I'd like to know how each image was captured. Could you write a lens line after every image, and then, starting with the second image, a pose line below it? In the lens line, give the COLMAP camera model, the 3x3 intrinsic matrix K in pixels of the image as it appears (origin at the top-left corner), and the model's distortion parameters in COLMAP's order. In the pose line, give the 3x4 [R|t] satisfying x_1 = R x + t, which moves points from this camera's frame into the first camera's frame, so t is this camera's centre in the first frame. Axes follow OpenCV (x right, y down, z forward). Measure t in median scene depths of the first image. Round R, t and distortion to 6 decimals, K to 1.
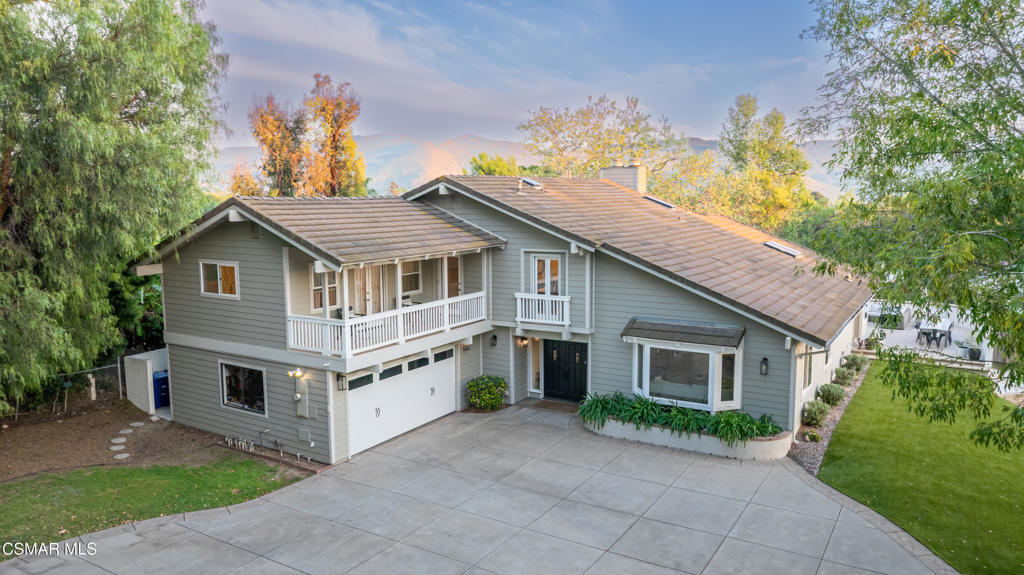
lens RADIAL K [[729.6, 0, 512.0], [0, 729.6, 287.5], [0, 0, 1]] dist [-0.025775, -0.000912]
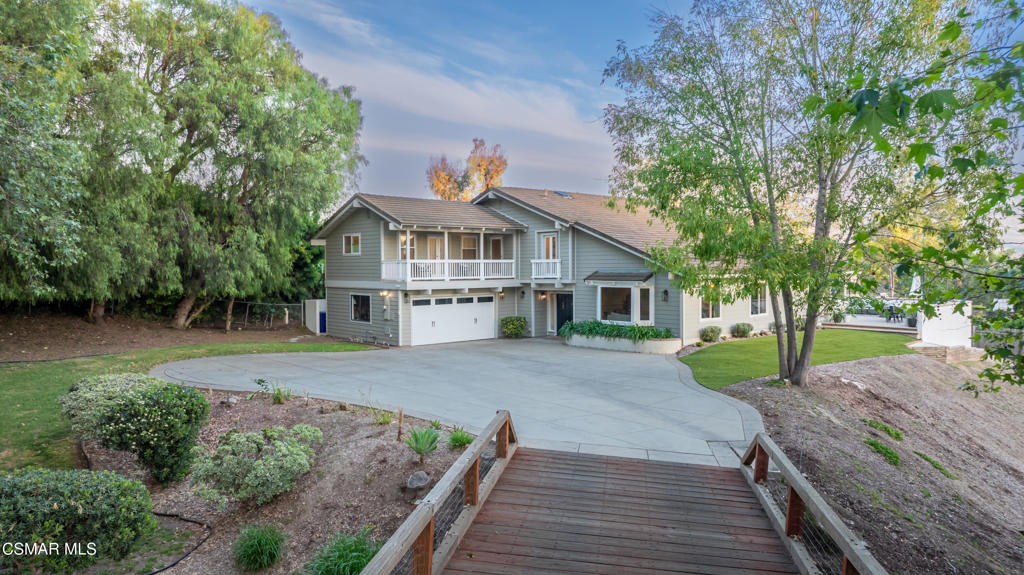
lens RADIAL K [[729.6, 0, 512.0], [0, 729.6, 287.5], [0, 0, 1]] dist [-0.025775, -0.000912]
pose [[0.956101, 0.009406, -0.292885, 0.461828], [-0.038143, 0.994976, -0.092562, 0.232849], [0.290543, 0.099670, 0.951657, -0.515834]]
